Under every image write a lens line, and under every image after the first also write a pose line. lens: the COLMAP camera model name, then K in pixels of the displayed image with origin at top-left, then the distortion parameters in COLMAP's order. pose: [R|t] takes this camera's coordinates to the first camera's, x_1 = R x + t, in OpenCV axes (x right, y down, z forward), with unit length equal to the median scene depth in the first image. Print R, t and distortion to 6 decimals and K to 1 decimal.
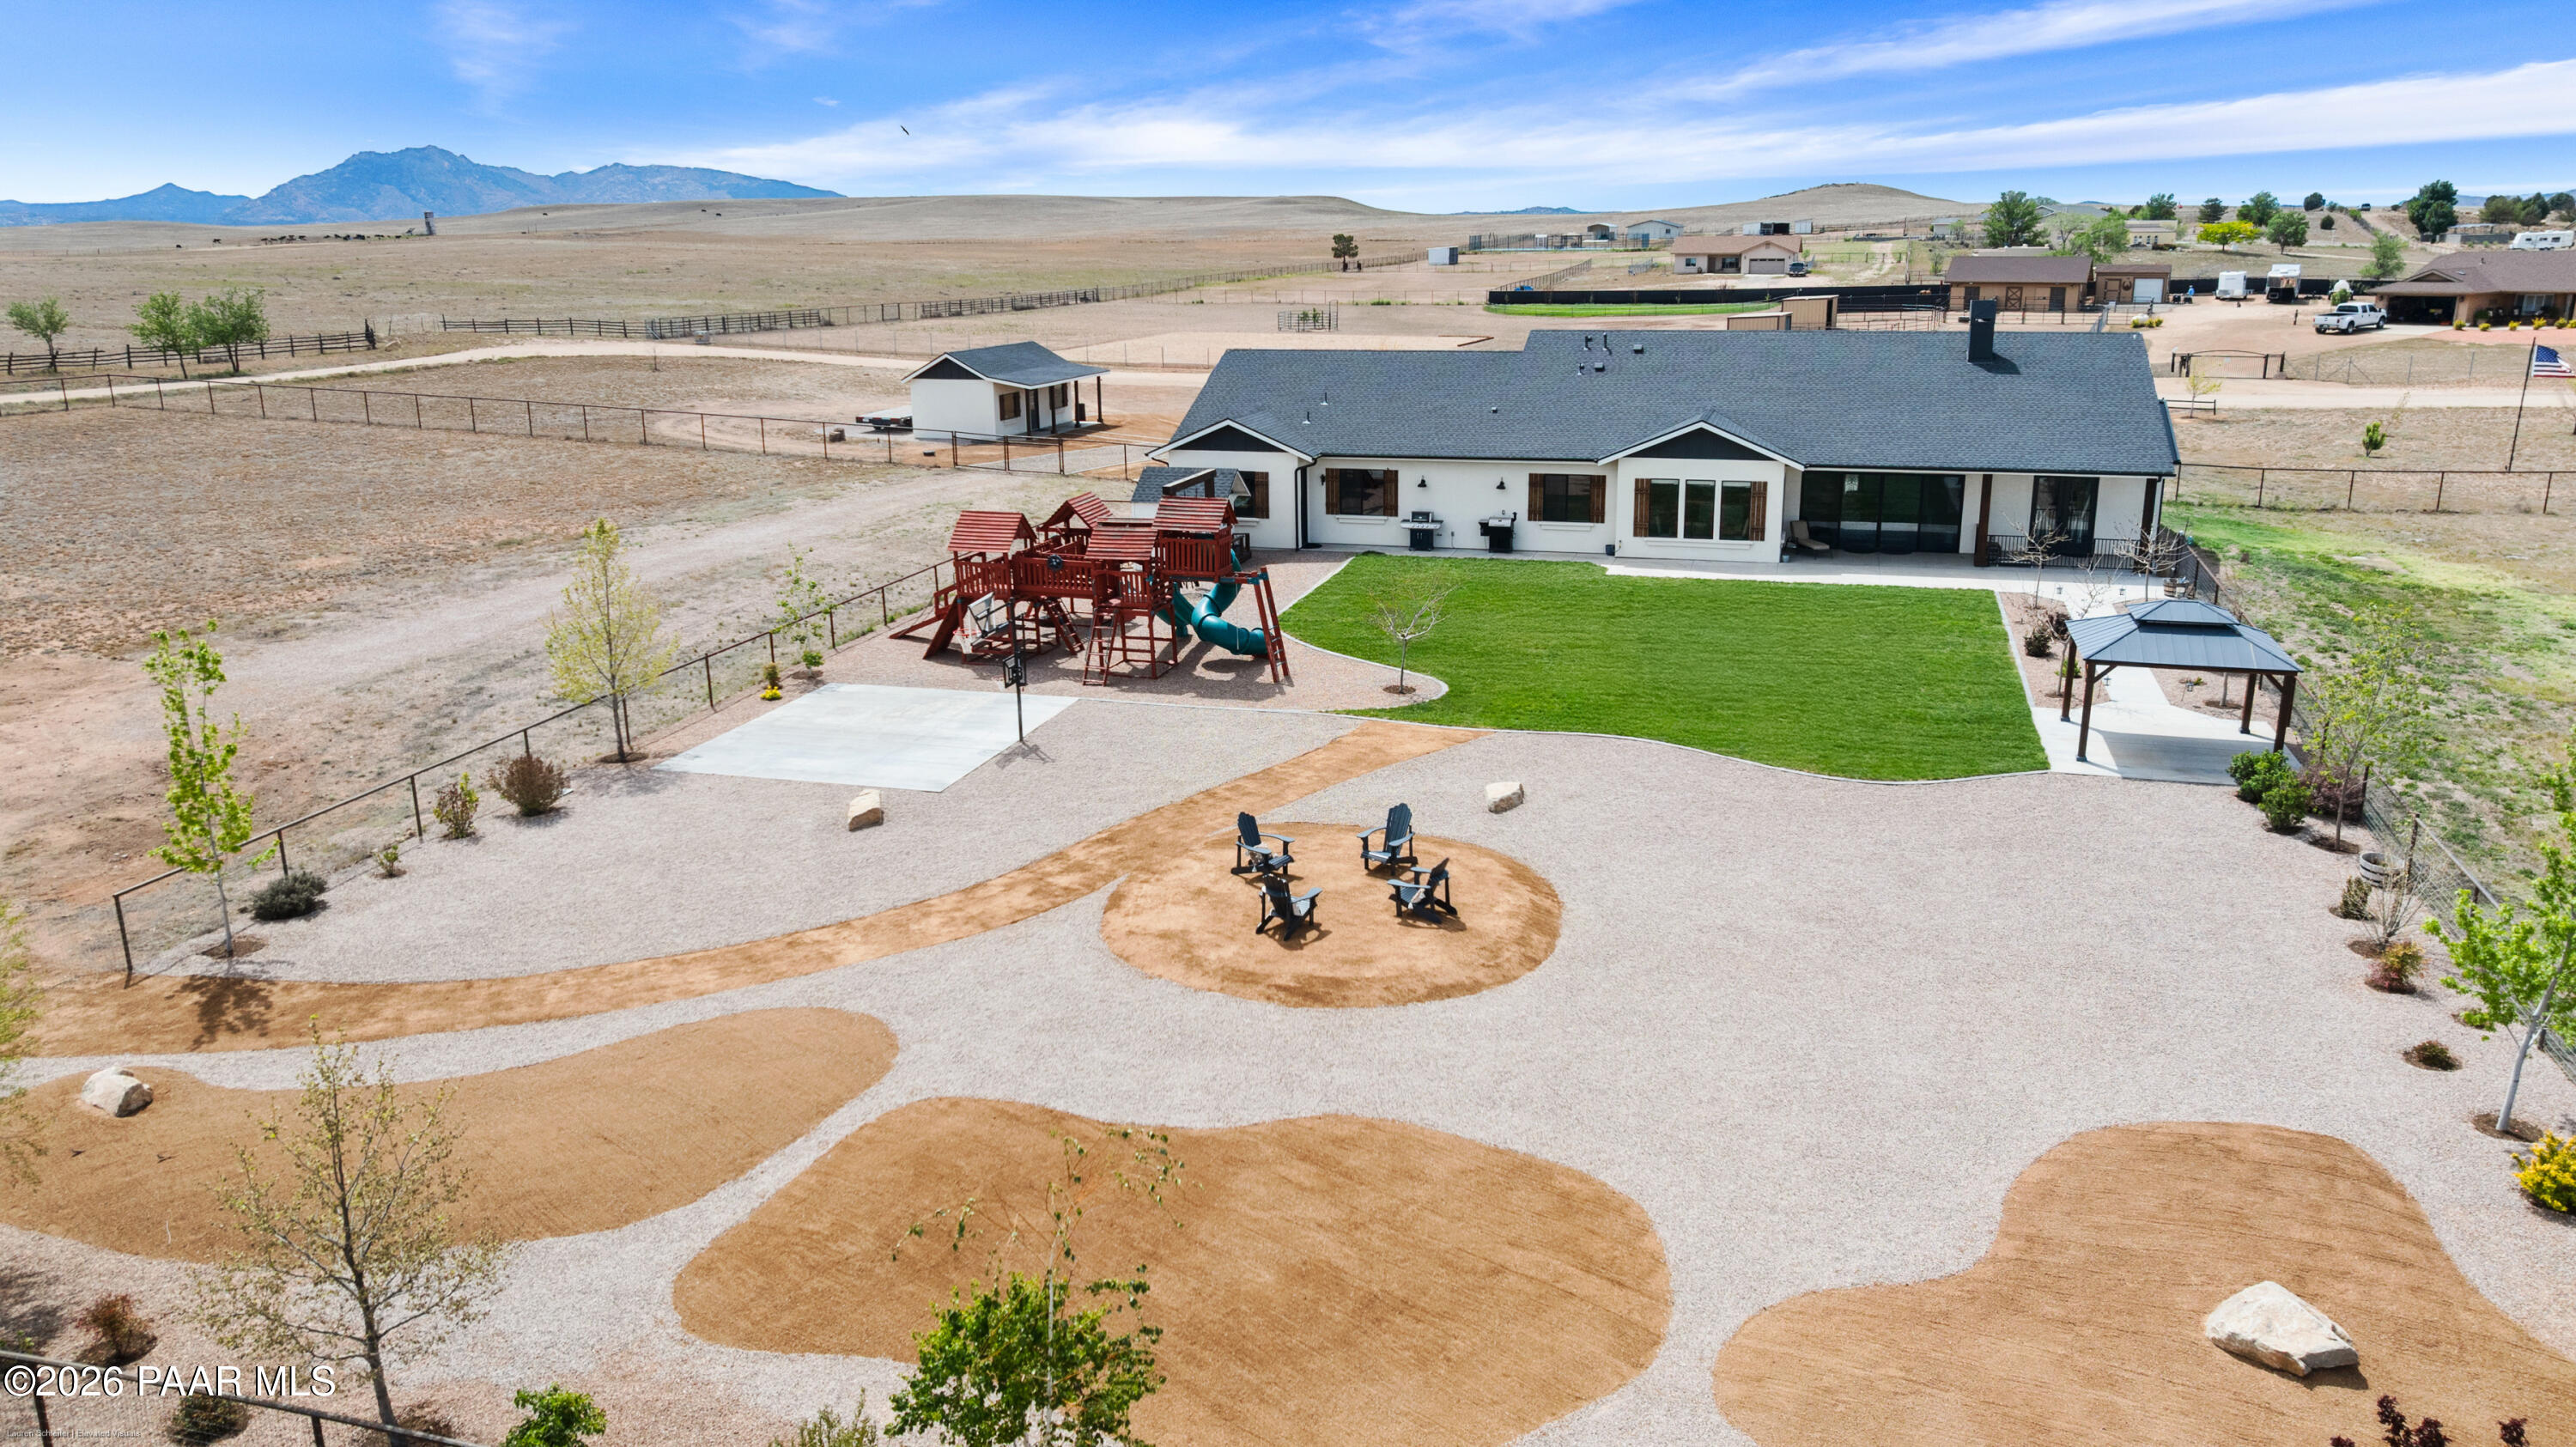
lens RADIAL K [[1821.1, 0, 1296.2], [0, 1821.1, 667.9], [0, 0, 1]] dist [-0.037634, 0.033076]
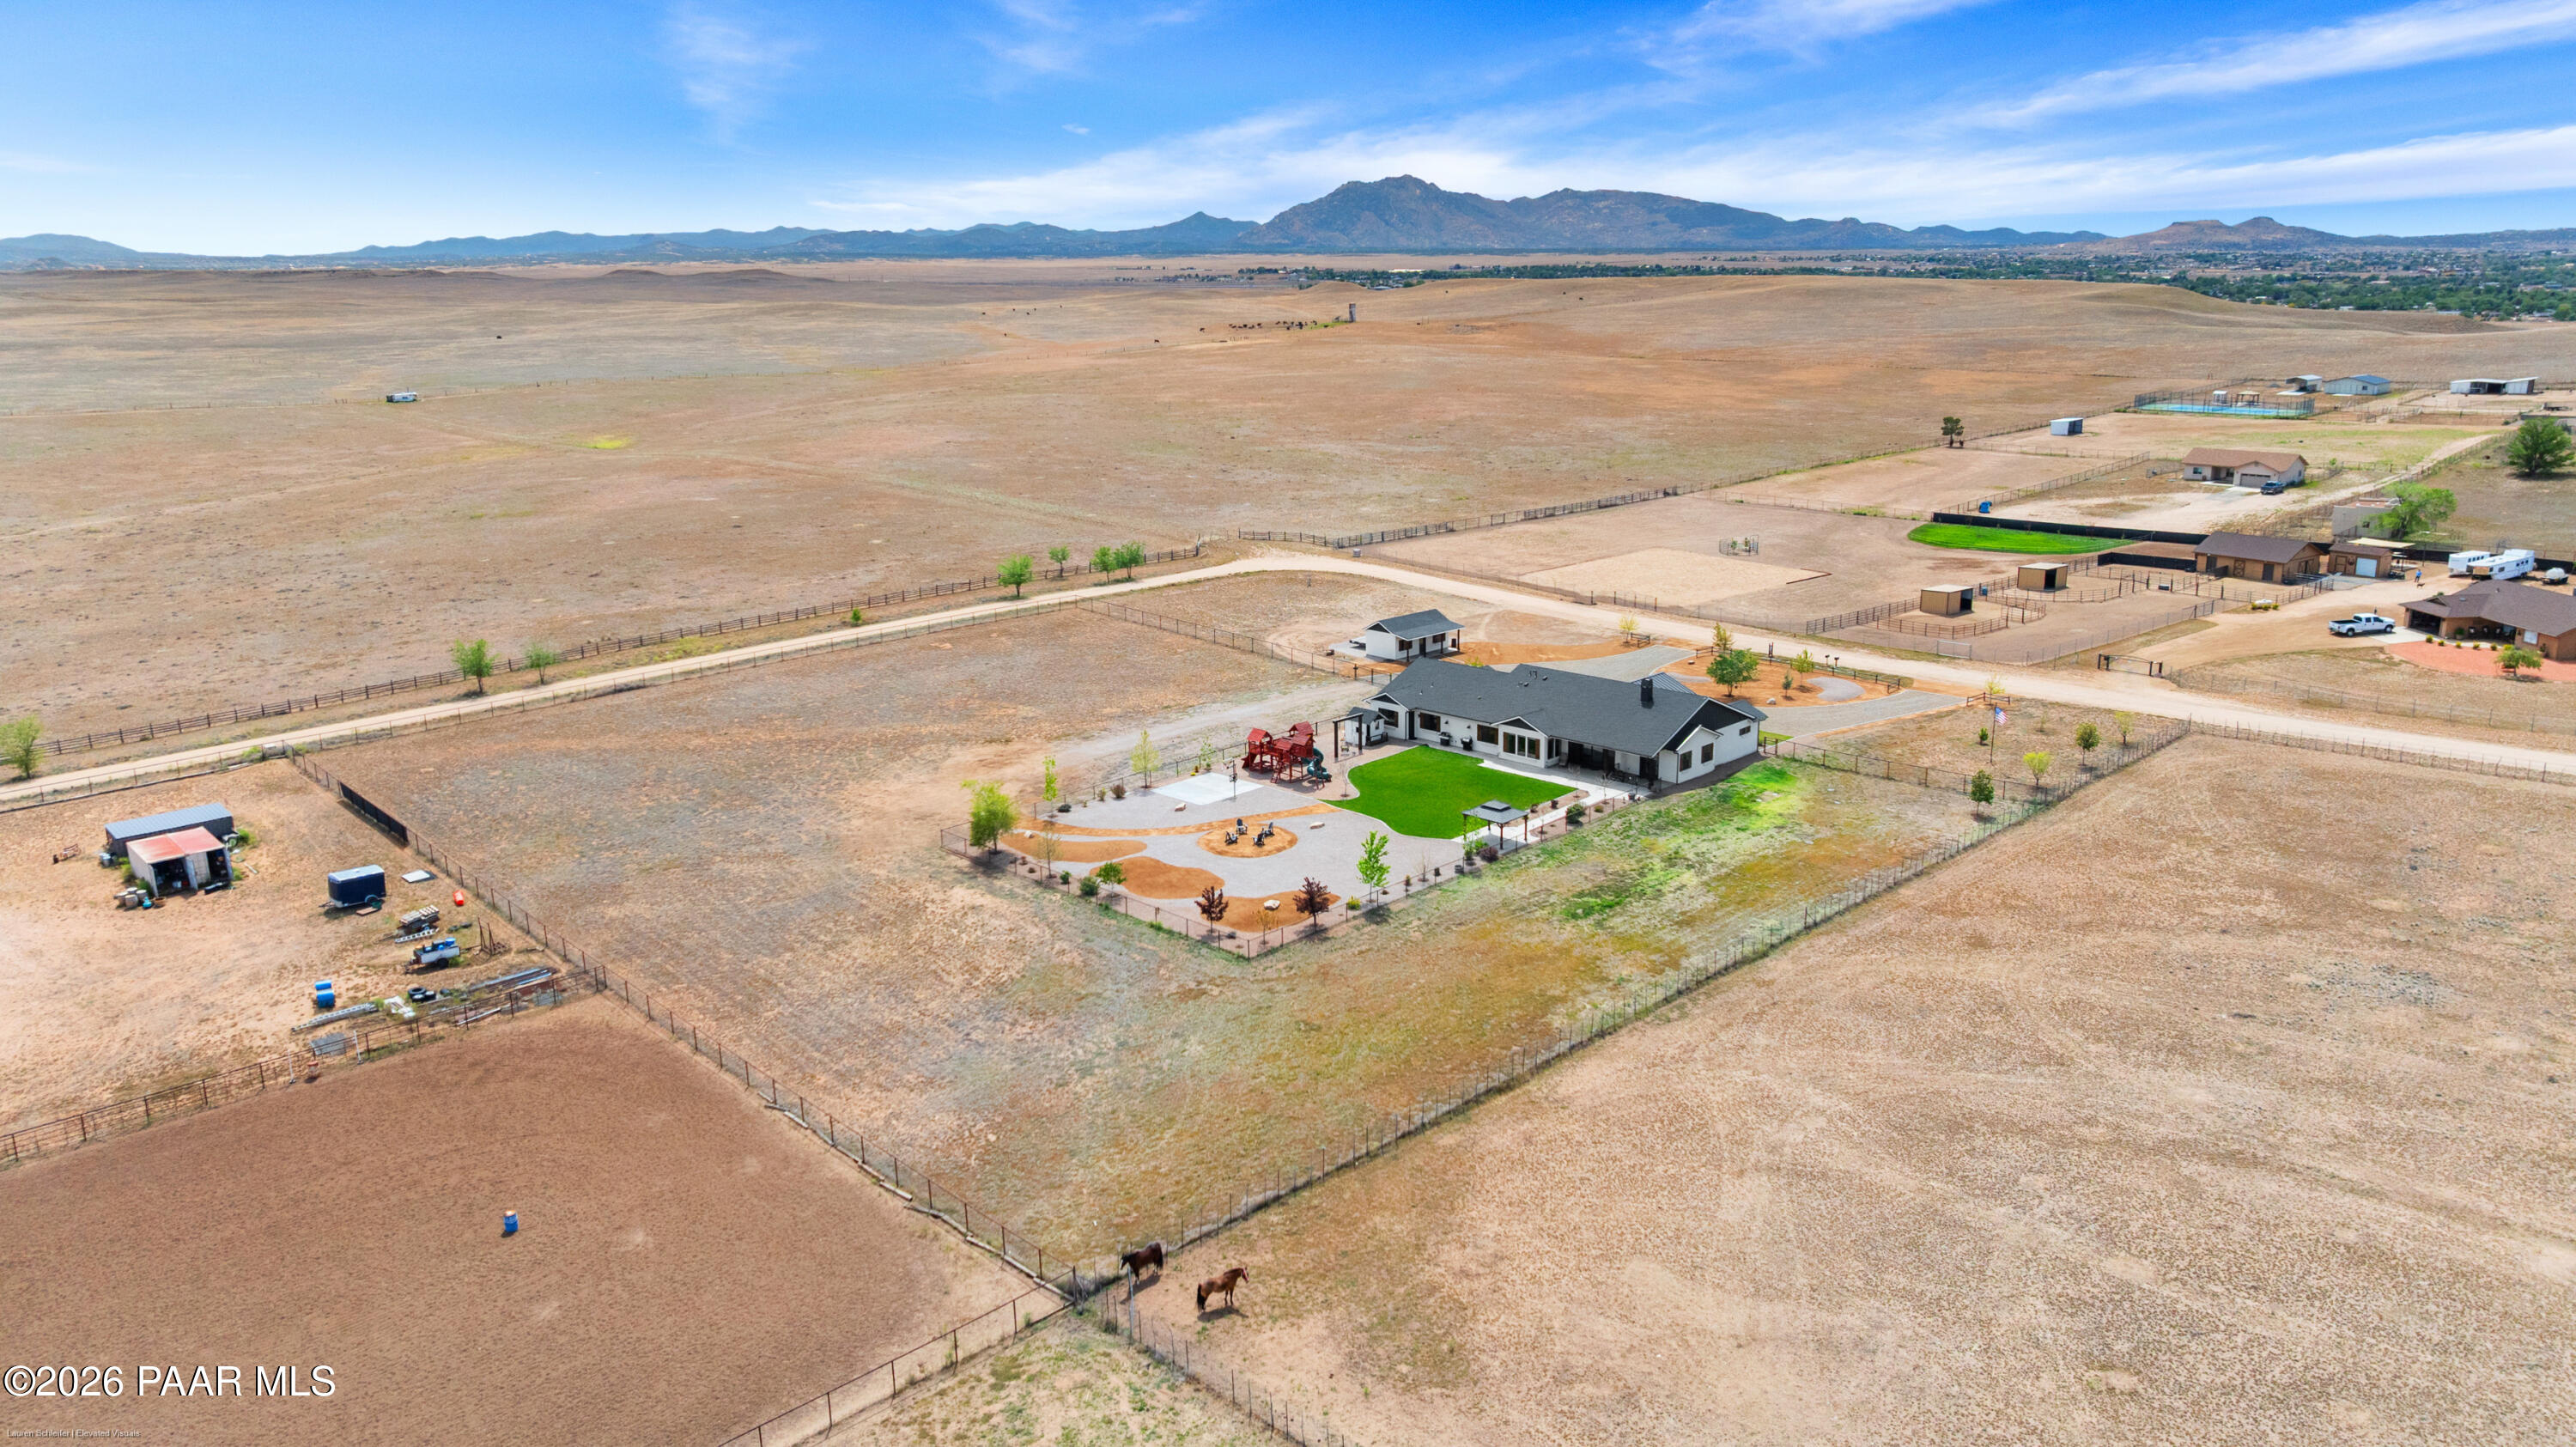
lens RADIAL K [[1821.1, 0, 1296.2], [0, 1821.1, 667.9], [0, 0, 1]] dist [-0.037634, 0.033076]
pose [[0.881226, 0.102926, -0.461353, 1.513589], [-0.107437, 0.994074, 0.016560, -0.271217], [0.460323, 0.034974, 0.887062, -2.103572]]
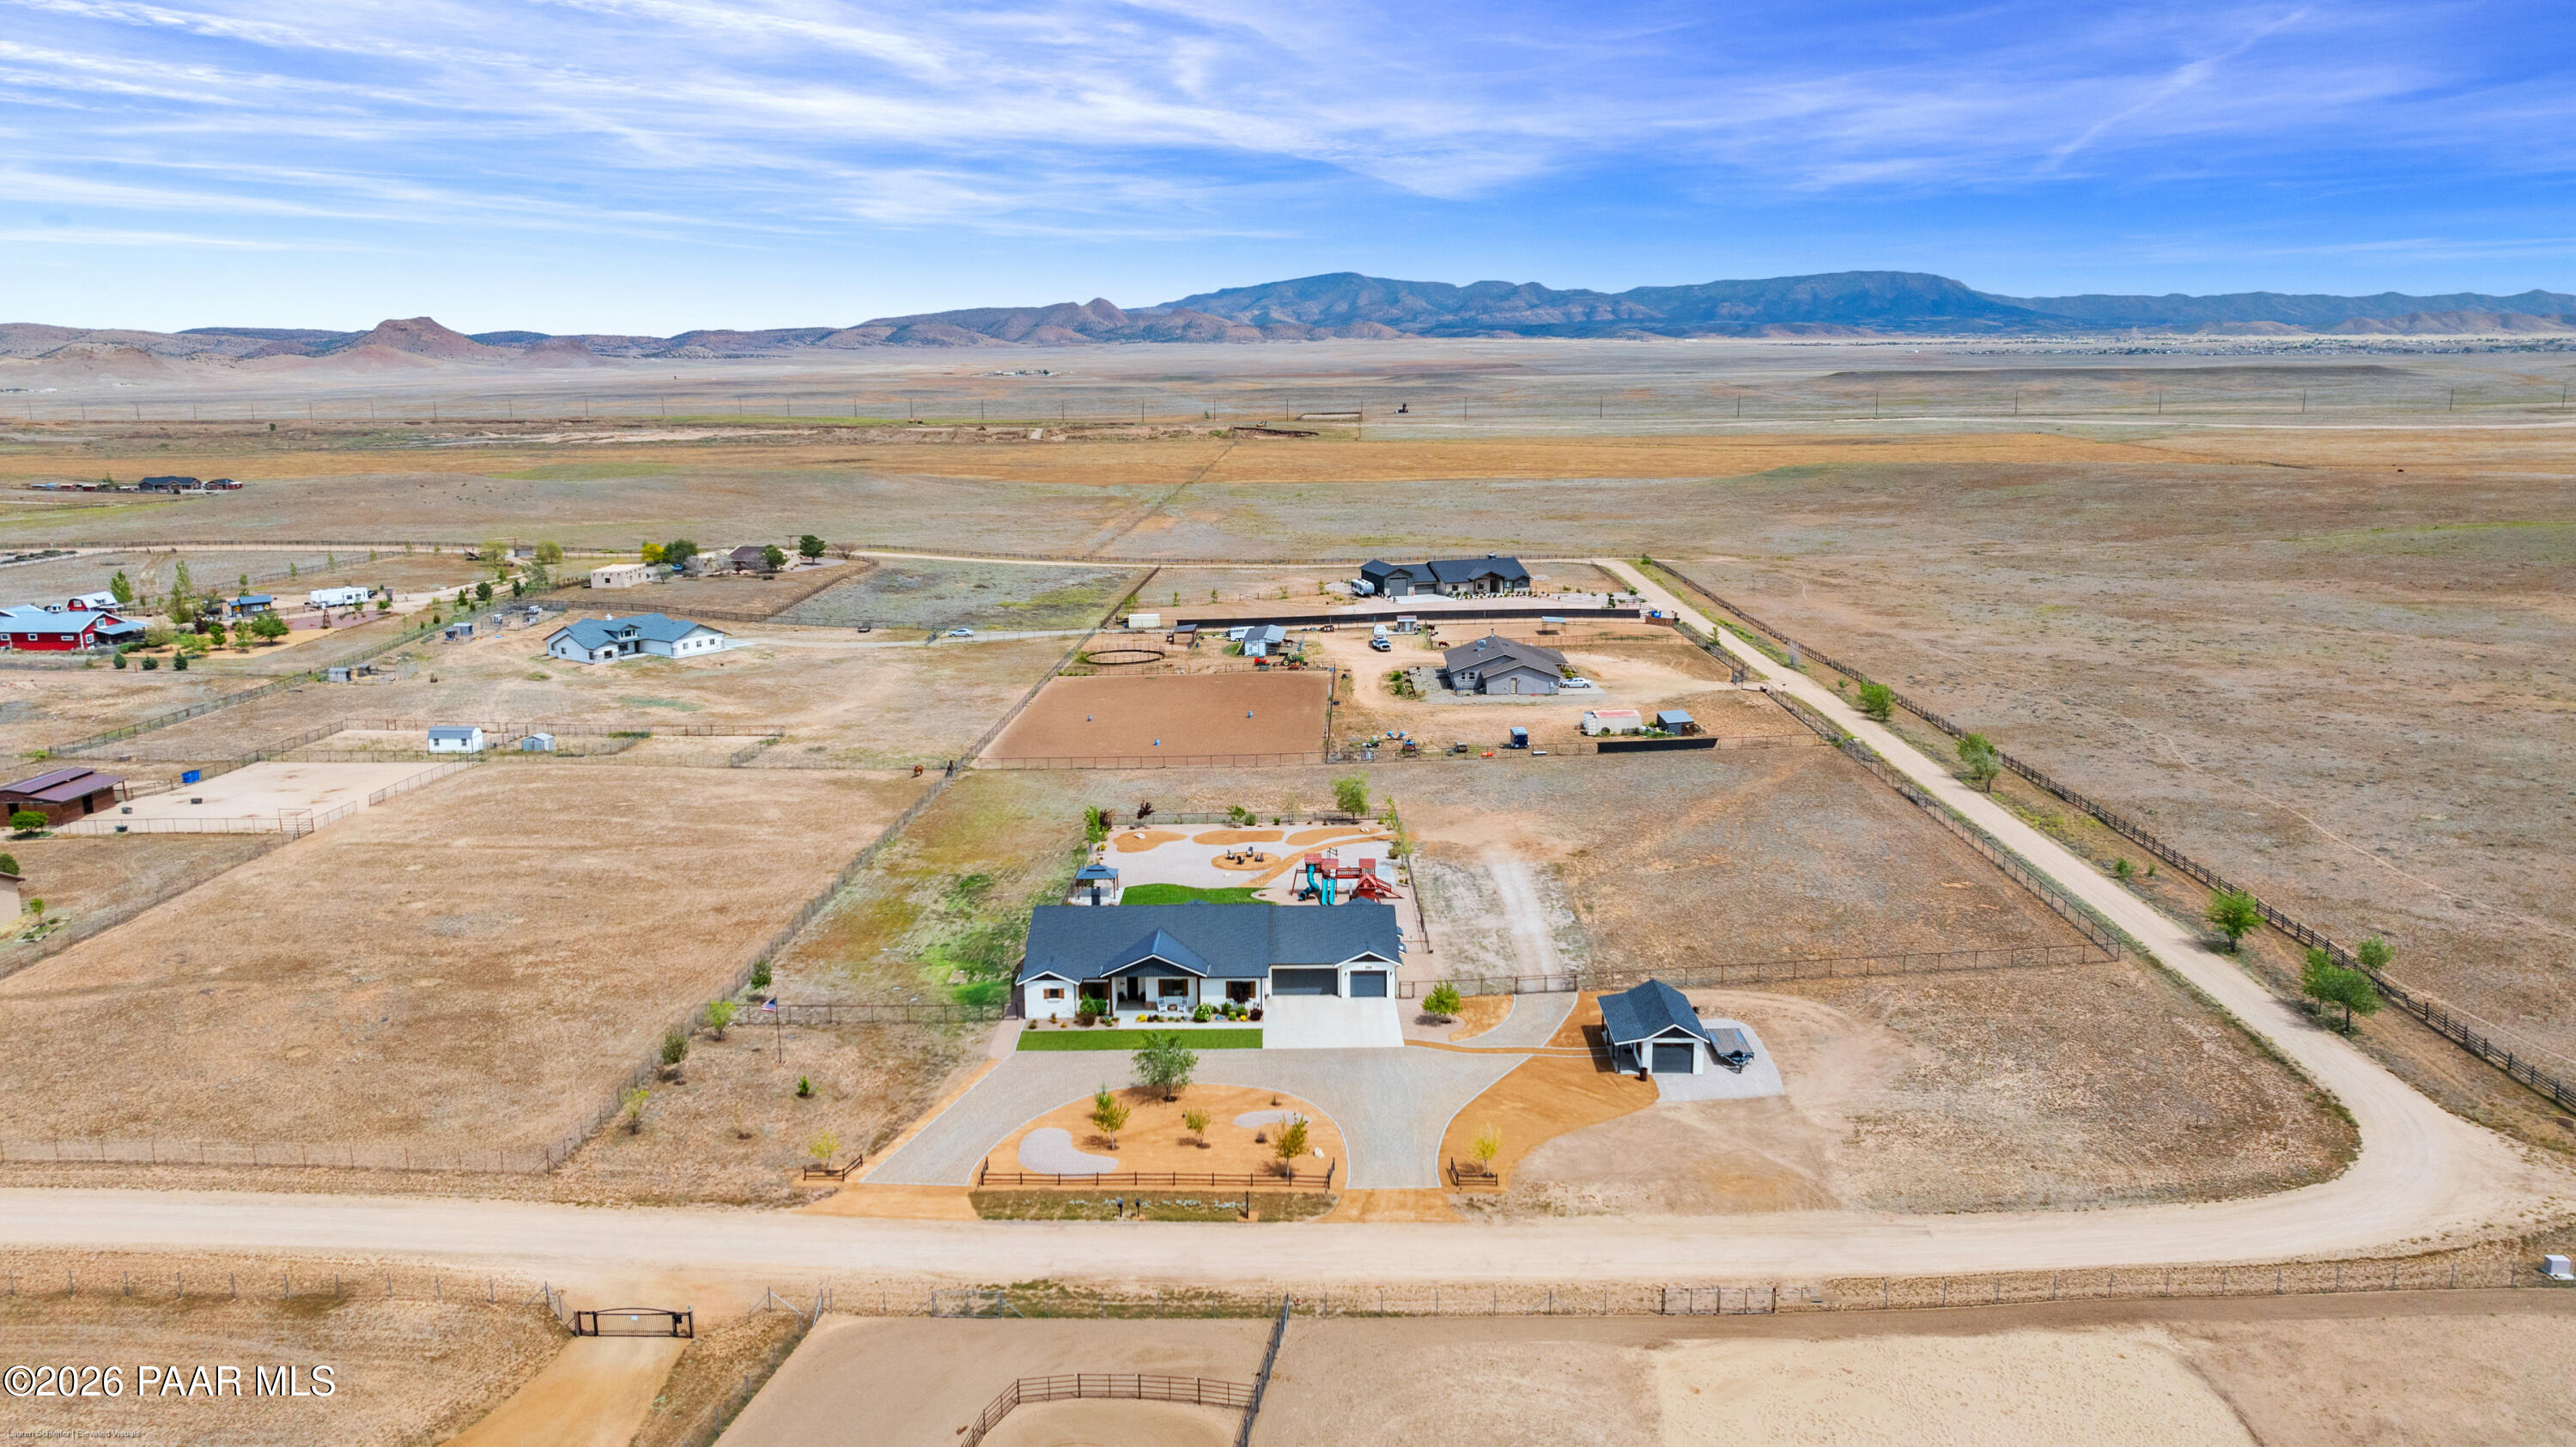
lens RADIAL K [[1821.1, 0, 1296.2], [0, 1821.1, 667.9], [0, 0, 1]] dist [-0.037634, 0.033076]
pose [[-0.959165, 0.067700, -0.274627, 1.058797], [-0.047574, 0.918488, 0.392576, -2.045406], [0.278819, 0.389610, -0.877761, 4.326156]]
